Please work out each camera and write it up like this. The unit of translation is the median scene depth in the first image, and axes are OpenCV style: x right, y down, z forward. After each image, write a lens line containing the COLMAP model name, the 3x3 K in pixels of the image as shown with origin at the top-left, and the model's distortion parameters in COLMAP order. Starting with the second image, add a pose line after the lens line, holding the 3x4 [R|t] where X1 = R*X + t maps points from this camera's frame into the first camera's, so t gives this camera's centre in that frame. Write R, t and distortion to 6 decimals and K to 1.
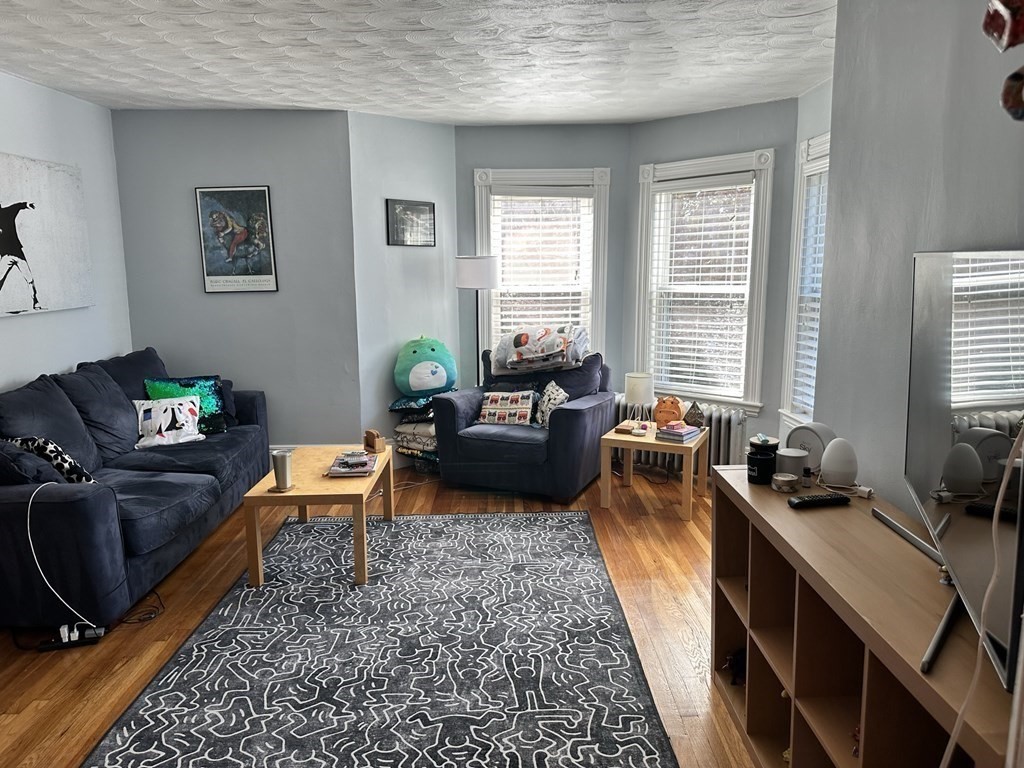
lens RADIAL K [[717.3, 0, 515.6], [0, 717.3, 389.4], [0, 0, 1]] dist [0.040903, -0.030486]
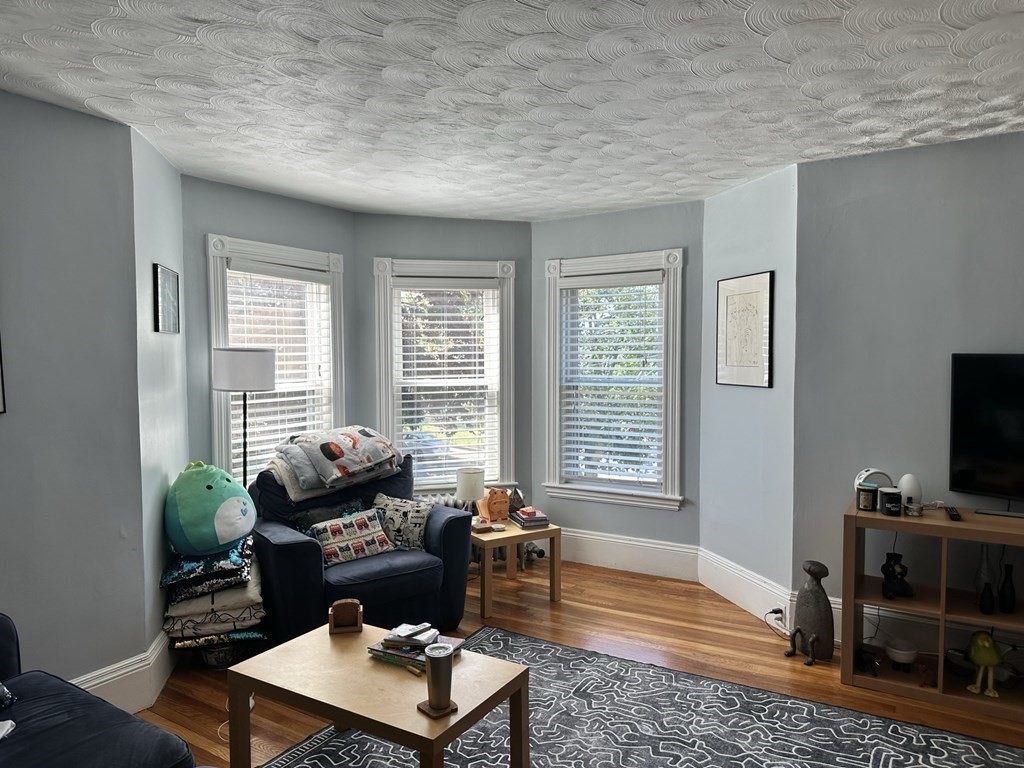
lens RADIAL K [[717.3, 0, 515.7], [0, 717.3, 373.5], [0, 0, 1]] dist [0.040903, -0.030486]
pose [[0.513679, -0.019360, 0.857764, -0.594897], [0.146164, 0.987106, -0.065252, -0.073506], [-0.845441, 0.158893, 0.509885, 0.406968]]
